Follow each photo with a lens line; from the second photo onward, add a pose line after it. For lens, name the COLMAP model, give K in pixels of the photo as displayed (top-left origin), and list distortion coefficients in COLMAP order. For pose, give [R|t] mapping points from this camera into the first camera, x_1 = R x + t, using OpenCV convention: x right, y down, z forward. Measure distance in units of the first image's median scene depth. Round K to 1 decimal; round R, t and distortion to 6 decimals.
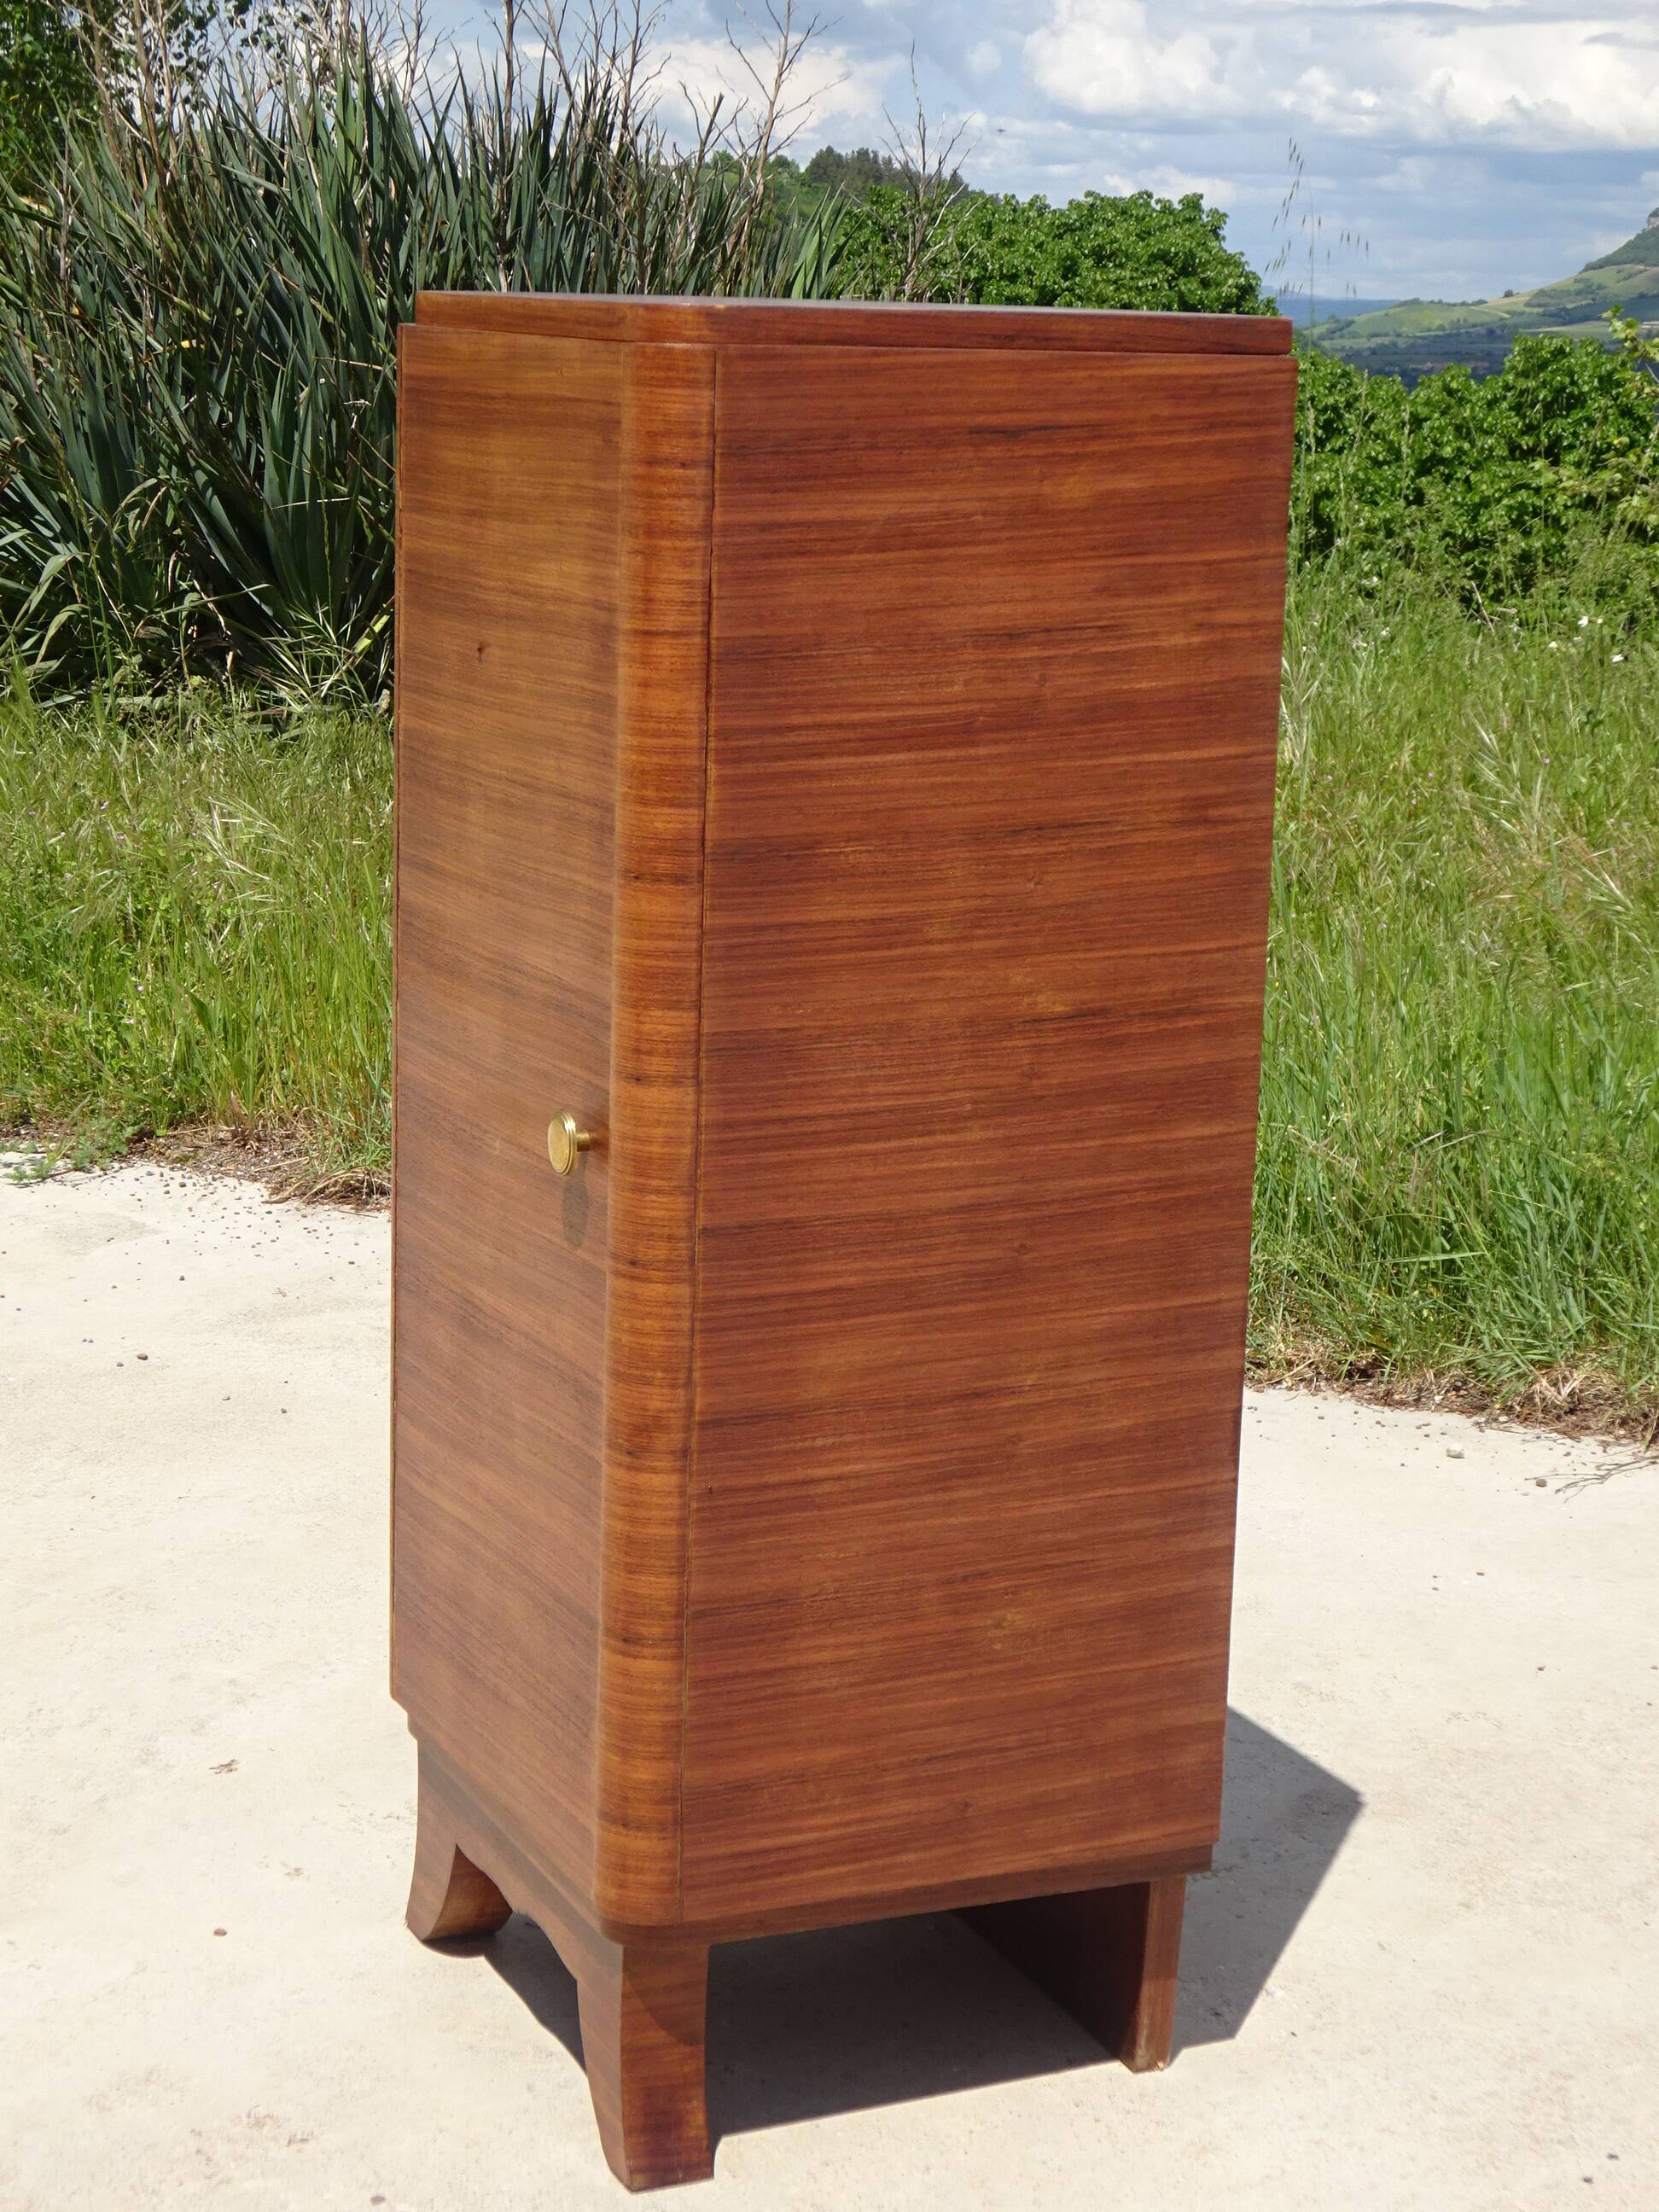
lens RADIAL K [[4189.6, 0, 829.5], [0, 4189.6, 1106.0], [0, 0, 1]] dist [-0.217015, 2.119371]
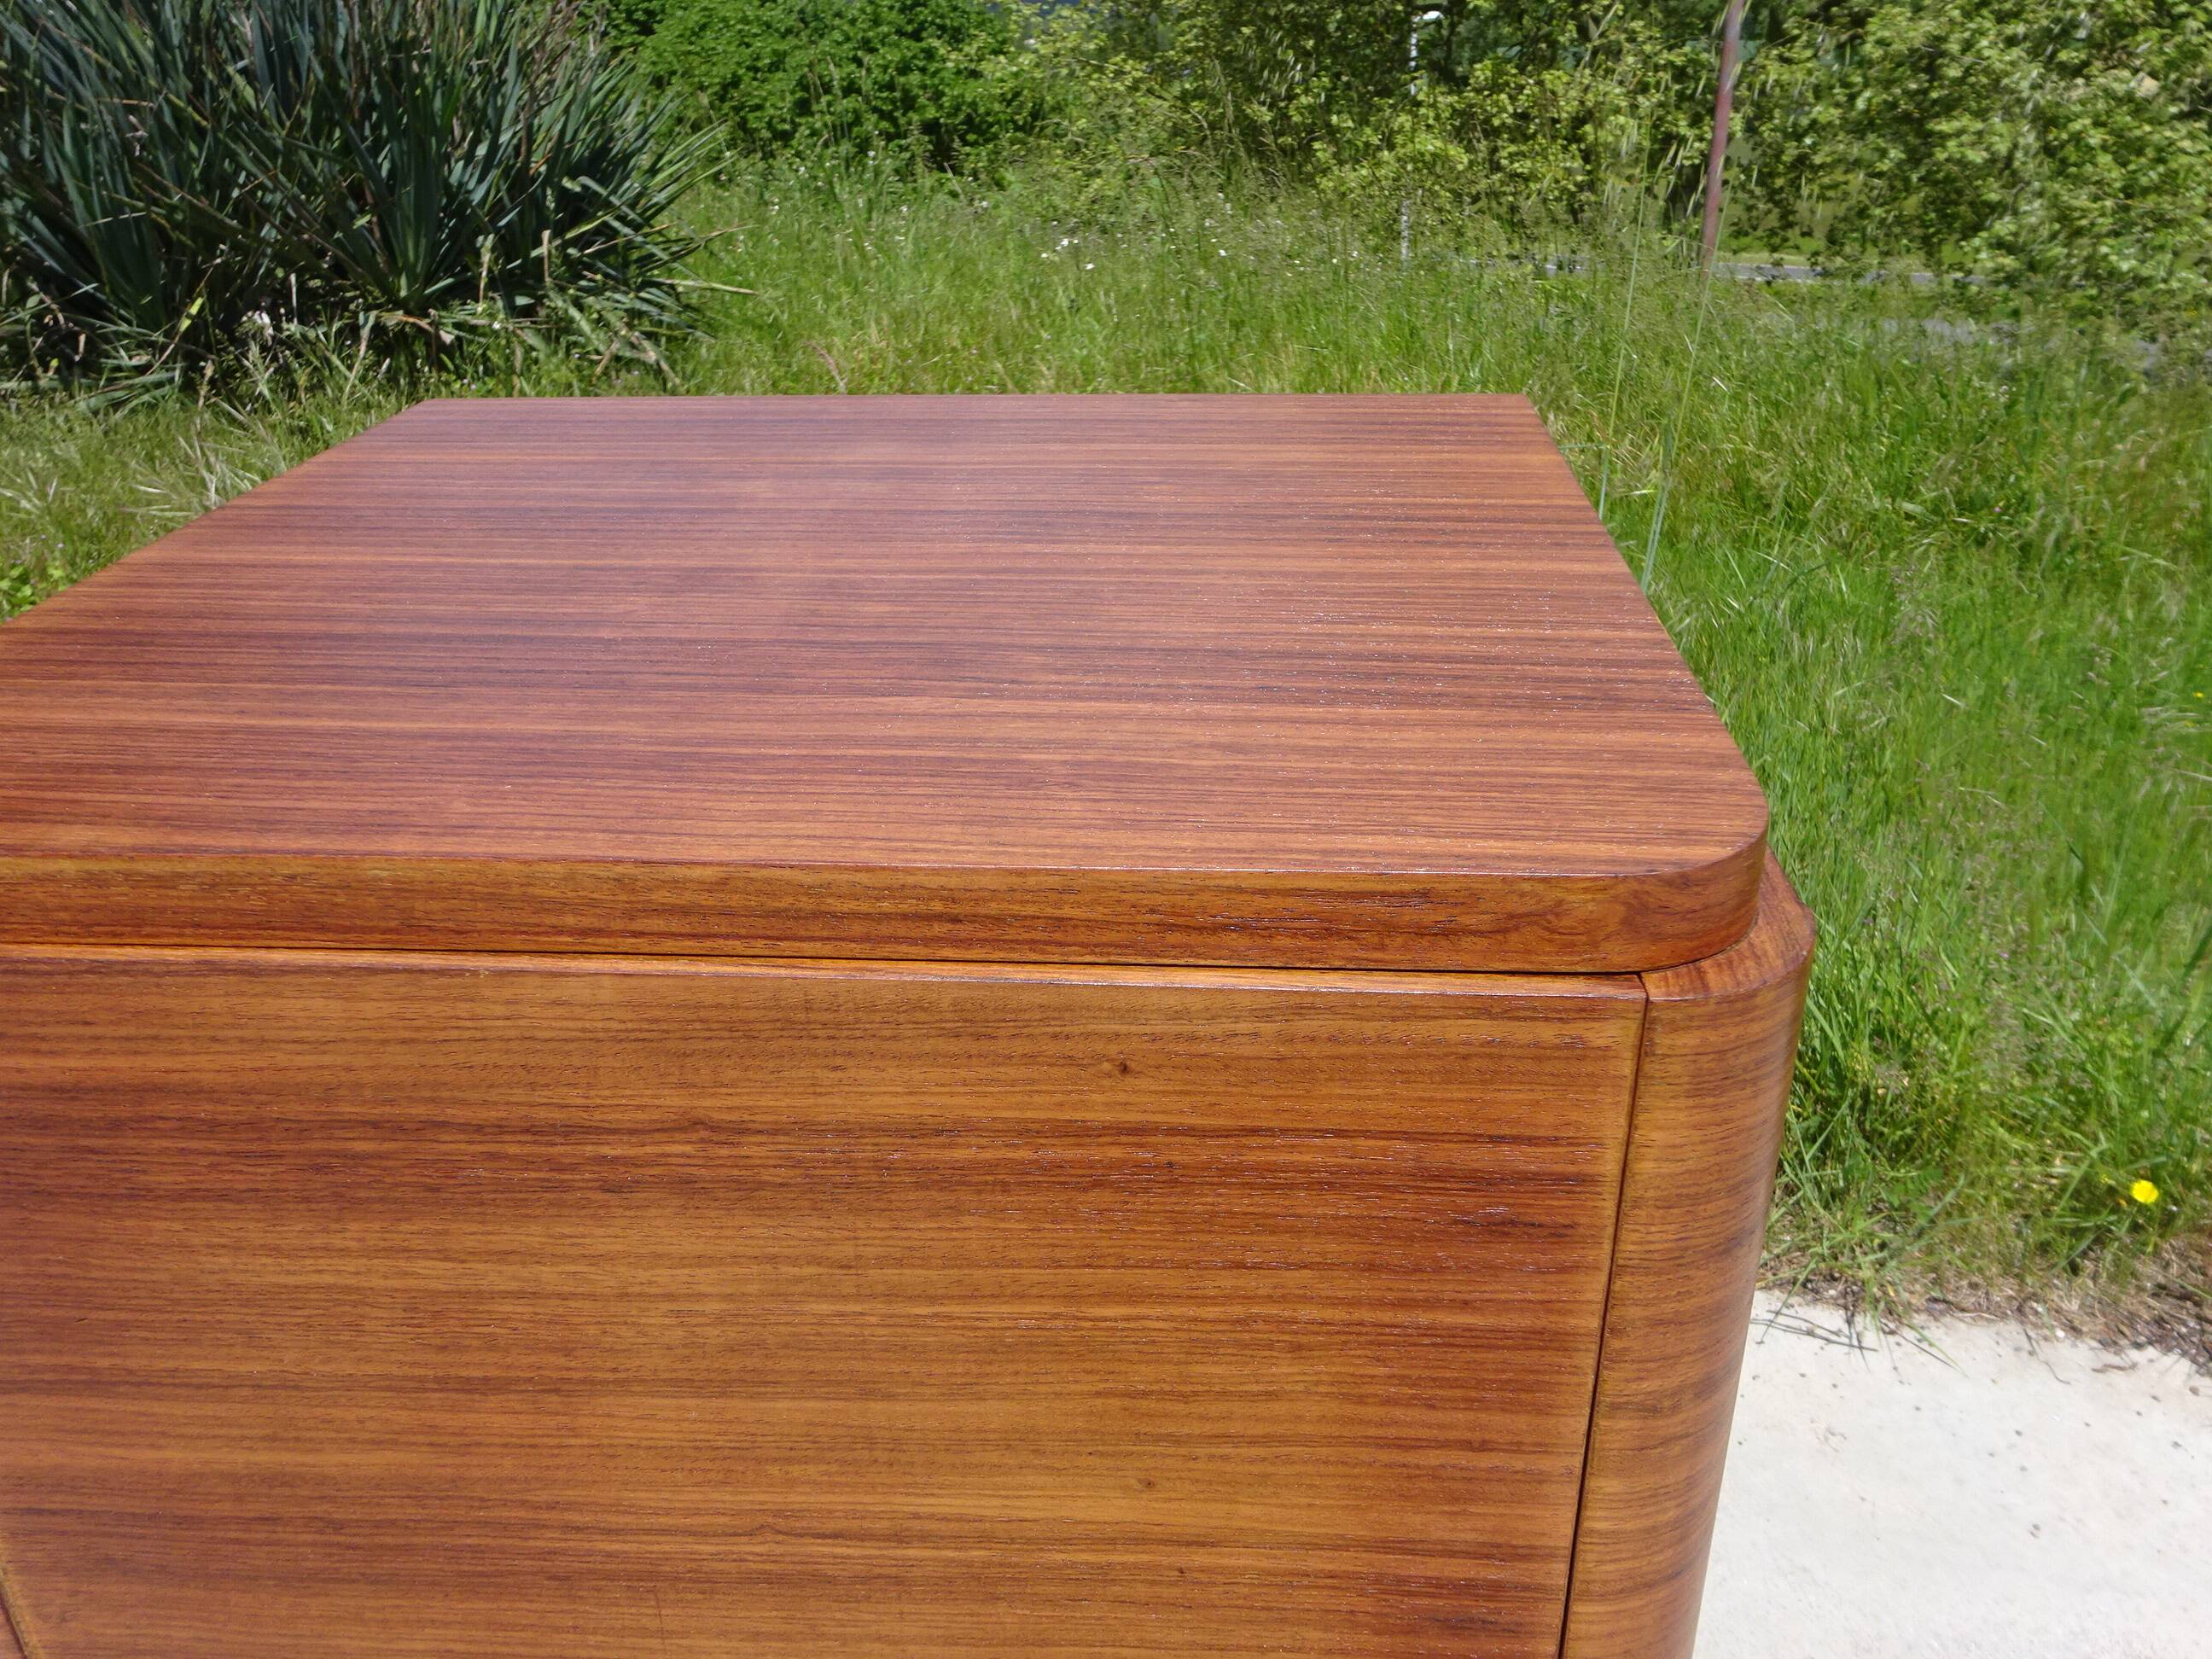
lens RADIAL K [[1787.5, 0, 1117.3], [0, 1787.5, 832.8], [0, 0, 1]] dist [0.034088, -0.047954]
pose [[0.961179, -0.153203, 0.229484, 0.025887], [0.086000, 0.956602, 0.278419, -0.126265], [-0.262180, -0.247874, 0.932641, 0.481869]]
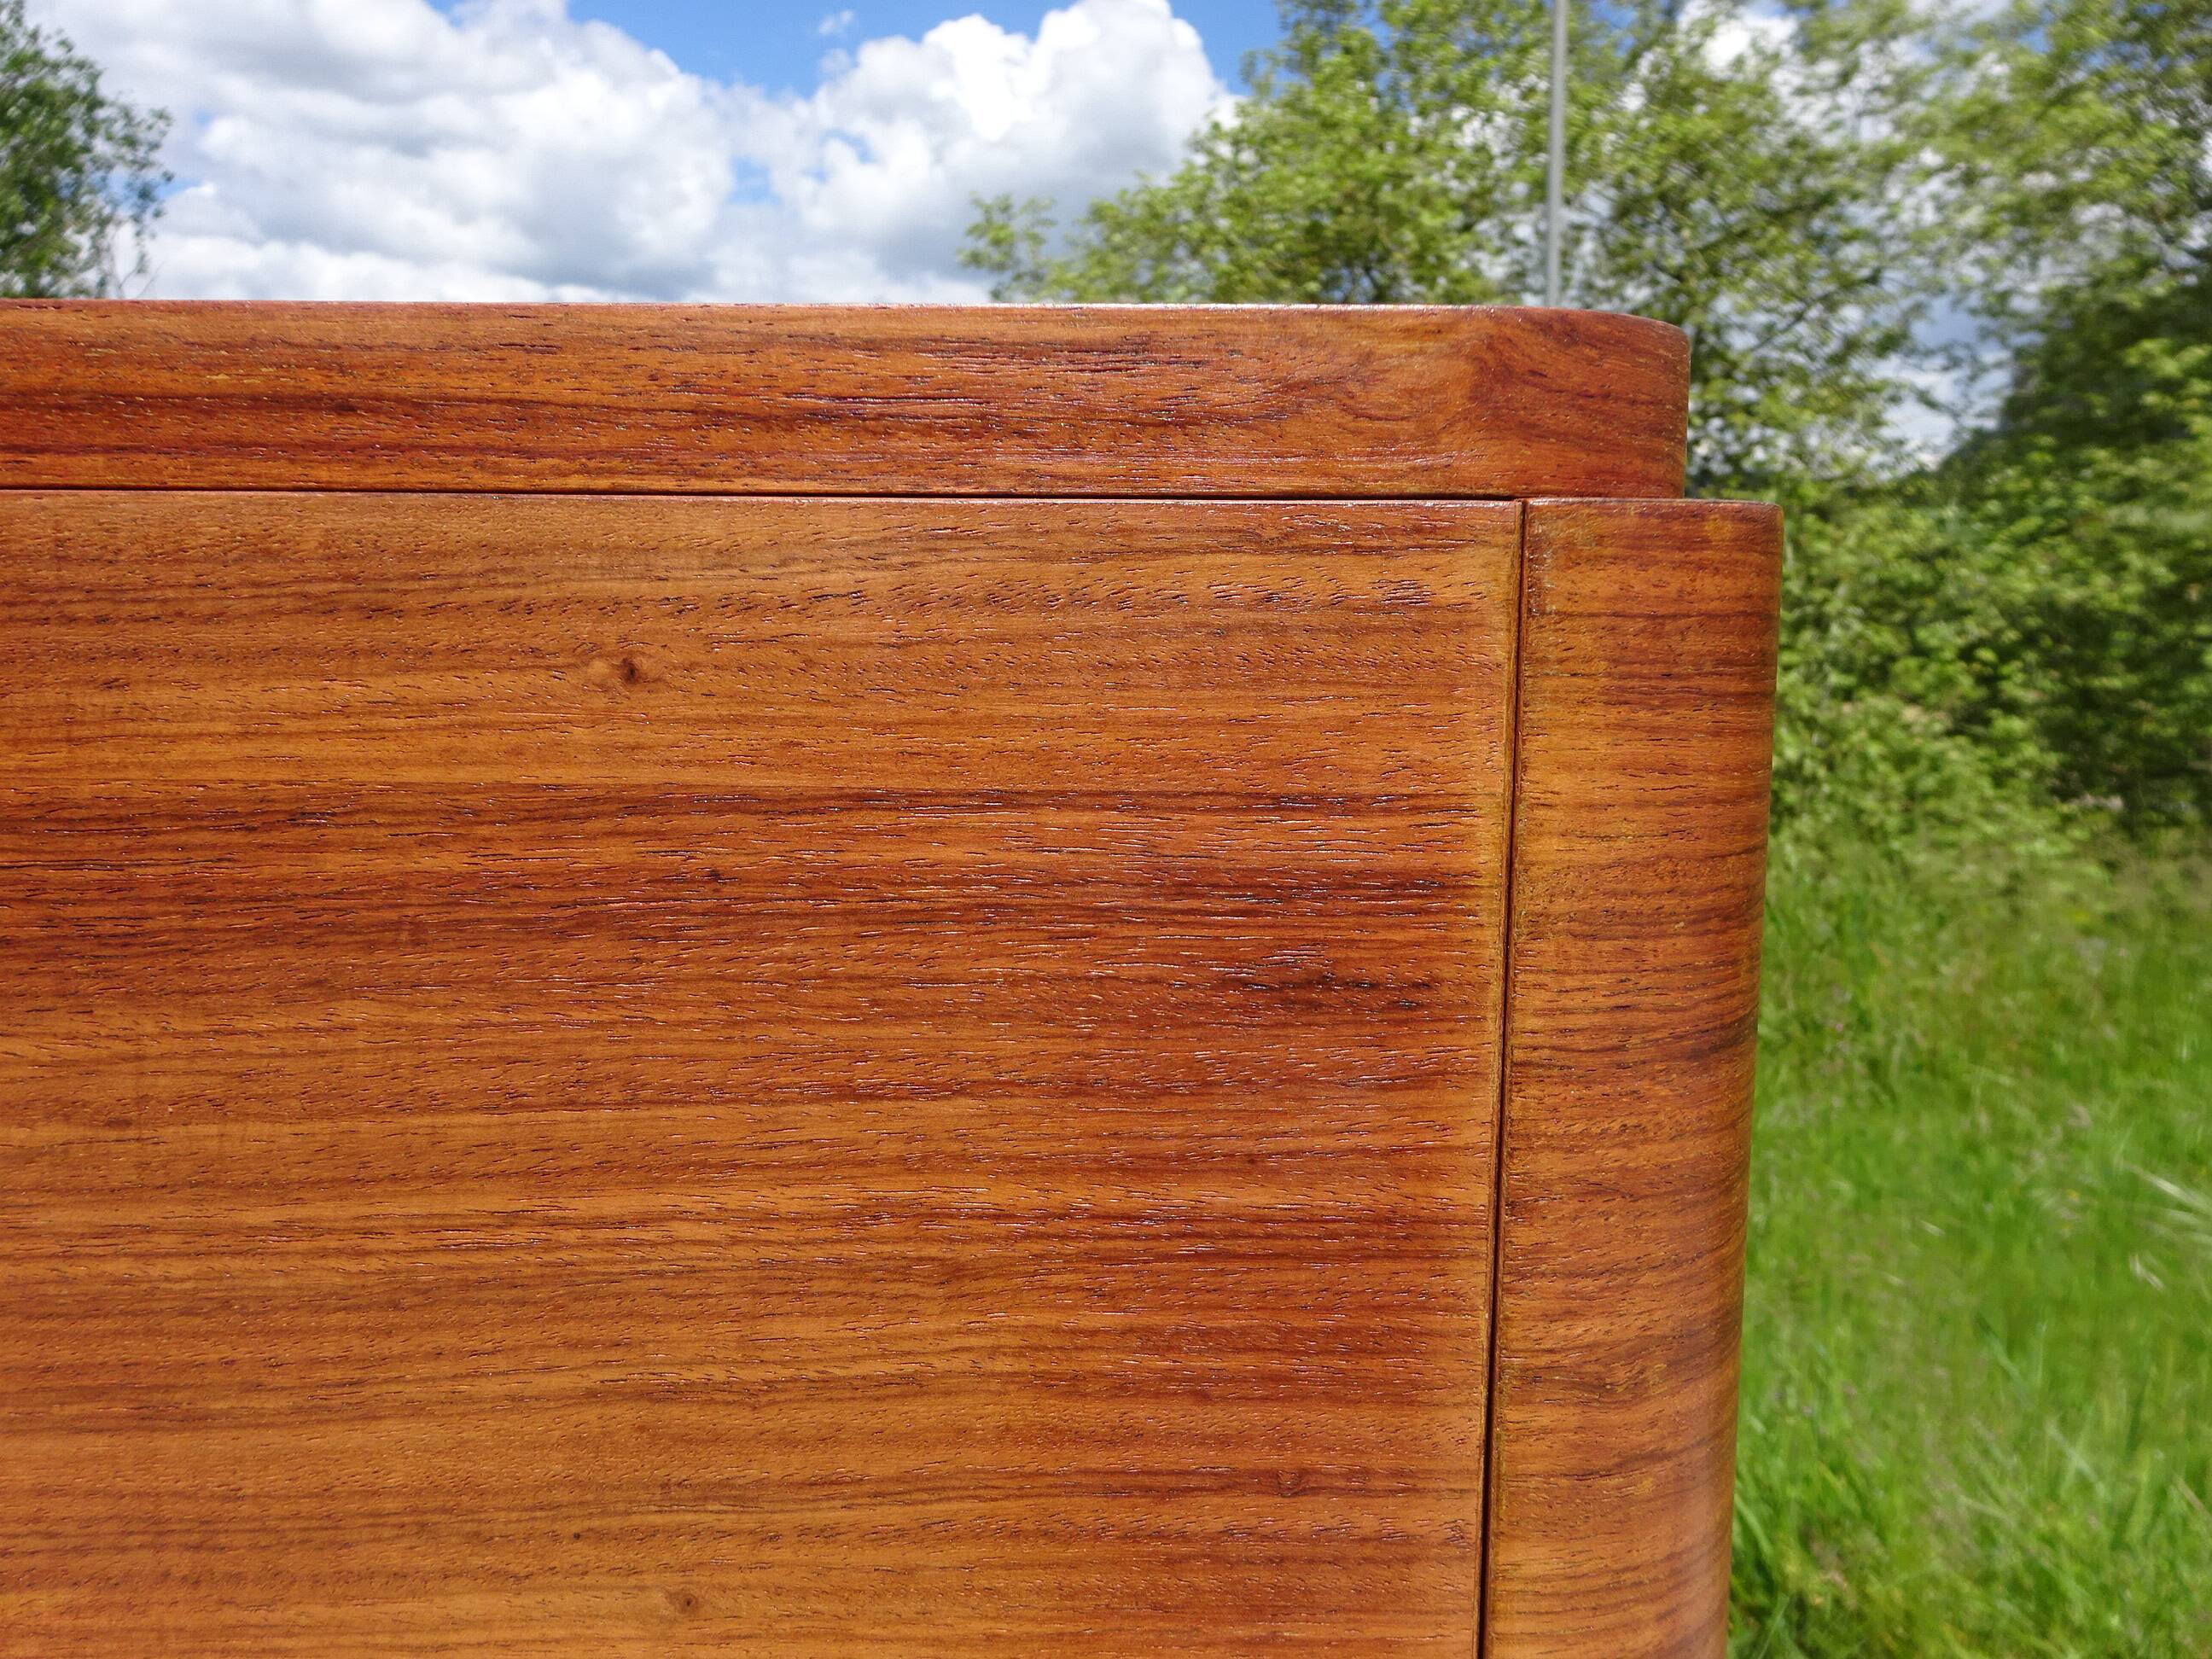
lens RADIAL K [[1788.4, 0, 1109.7], [0, 1788.4, 833.5], [0, 0, 1]] dist [0.016611, 0.006070]
pose [[0.941237, -0.058567, 0.332629, 0.037508], [0.075307, 0.996449, -0.037648, -0.091788], [-0.329244, 0.060485, 0.942306, 0.504380]]
